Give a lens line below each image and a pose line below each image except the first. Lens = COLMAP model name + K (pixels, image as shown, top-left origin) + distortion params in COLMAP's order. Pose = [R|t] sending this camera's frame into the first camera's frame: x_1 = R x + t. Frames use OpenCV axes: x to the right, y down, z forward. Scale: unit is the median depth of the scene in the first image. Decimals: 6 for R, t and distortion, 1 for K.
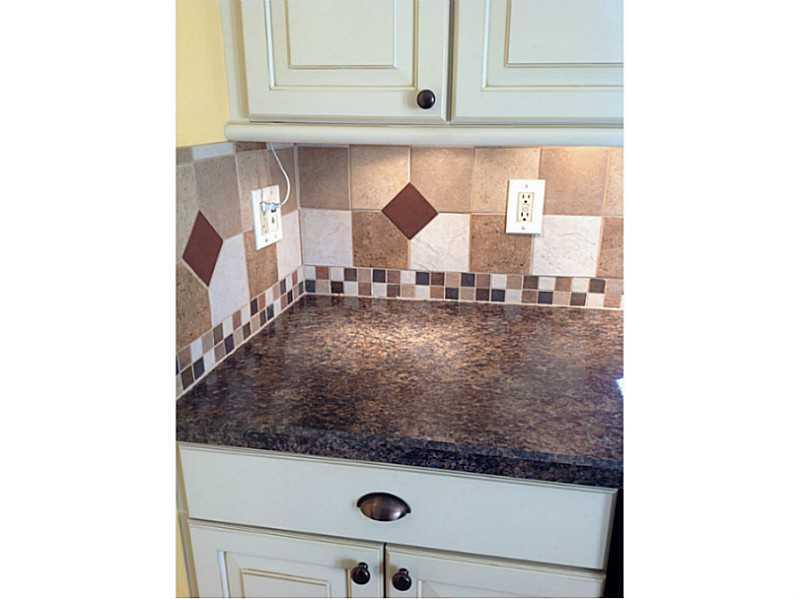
lens RADIAL K [[551.5, 0, 399.4], [0, 551.5, 299.9], [0, 0, 1]] dist [0.008690, 0.000297]
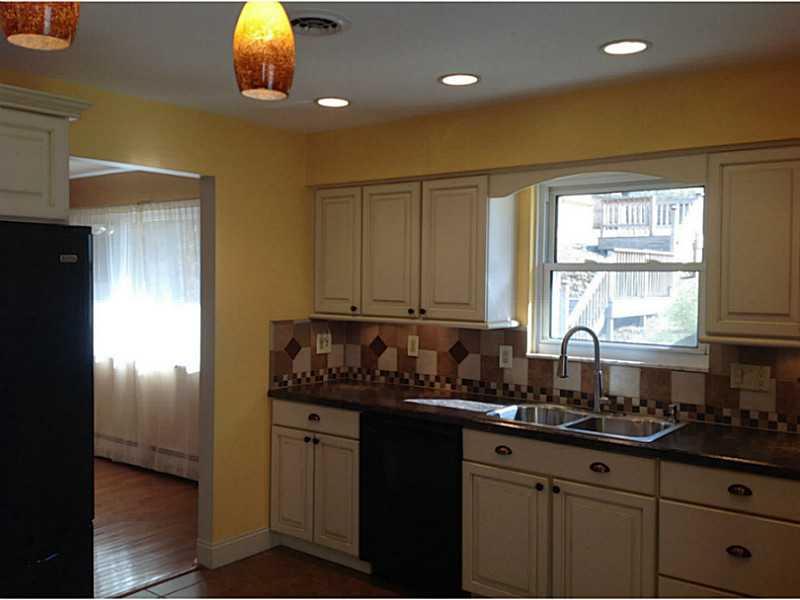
lens RADIAL K [[785.4, 0, 399.7], [0, 785.4, 300.4], [0, 0, 1]] dist [-0.005731, 0.000000]
pose [[0.879791, 0.019314, -0.474968, 1.874074], [-0.155089, 0.956163, -0.248393, 0.538526], [0.449350, 0.292196, 0.844219, -2.145076]]
